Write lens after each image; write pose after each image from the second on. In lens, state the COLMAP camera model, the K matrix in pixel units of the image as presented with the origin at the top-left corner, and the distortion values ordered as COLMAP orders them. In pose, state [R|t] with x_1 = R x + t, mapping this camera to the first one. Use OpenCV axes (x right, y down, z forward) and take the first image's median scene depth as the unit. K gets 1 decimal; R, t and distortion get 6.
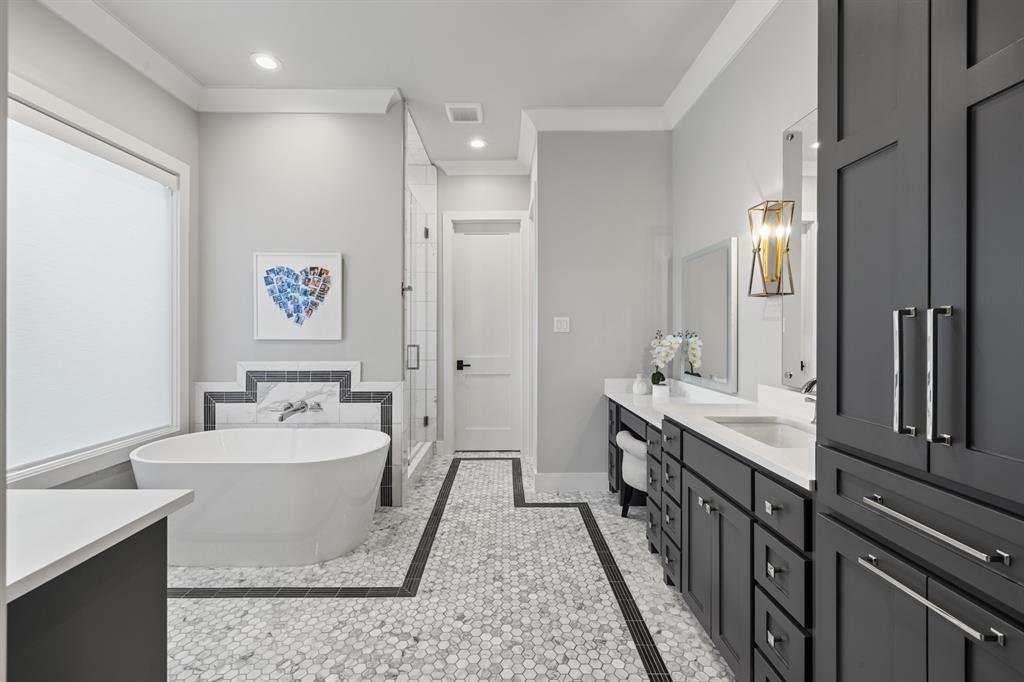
lens RADIAL K [[434.8, 0, 510.8], [0, 434.8, 333.8], [0, 0, 1]] dist [0.002794, -0.000455]
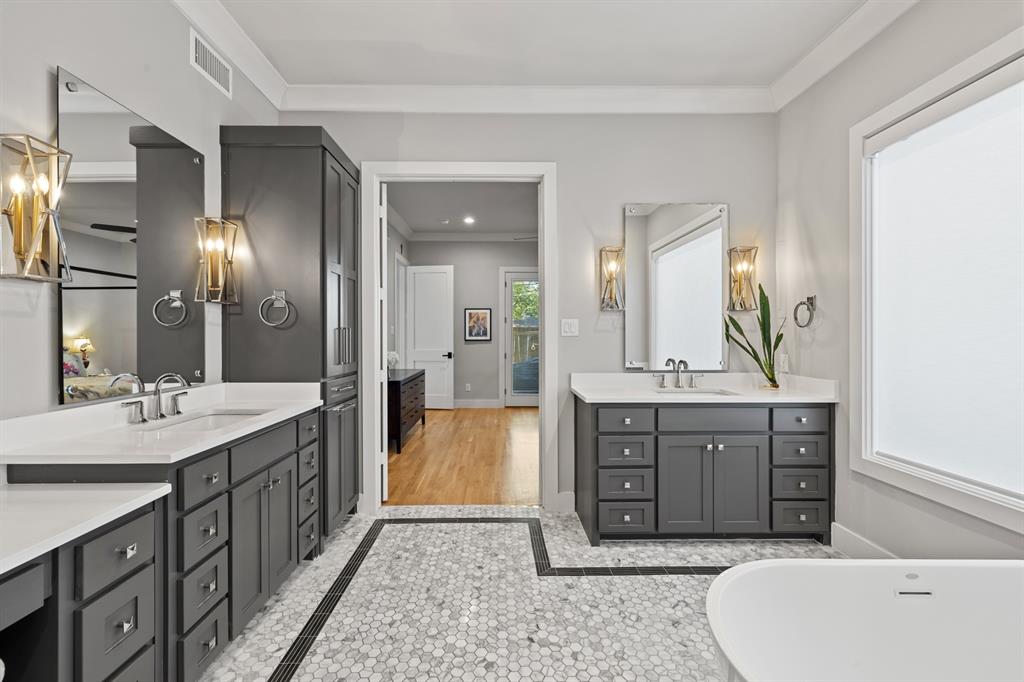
lens RADIAL K [[434.8, 0, 508.6], [0, 434.8, 337.1], [0, 0, 1]] dist [0.002794, -0.000455]
pose [[-0.999982, 0.000862, -0.006017, -0.091461], [0.000825, 0.999981, 0.006177, -0.001266], [0.006022, 0.006172, -0.999963, 1.139816]]
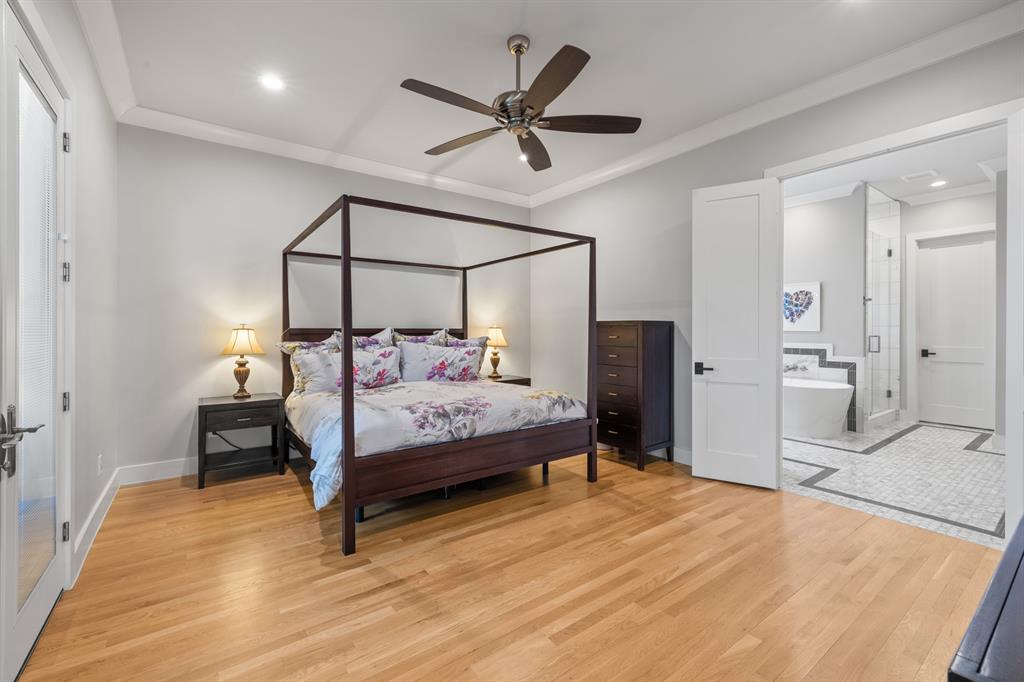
lens RADIAL K [[434.8, 0, 498.9], [0, 434.8, 326.6], [0, 0, 1]] dist [0.002794, -0.000455]
pose [[0.570507, -0.000594, -0.821293, 0.313475], [-0.004614, 0.999982, -0.003928, 0.008104], [0.821280, 0.006030, 0.570493, -1.064179]]
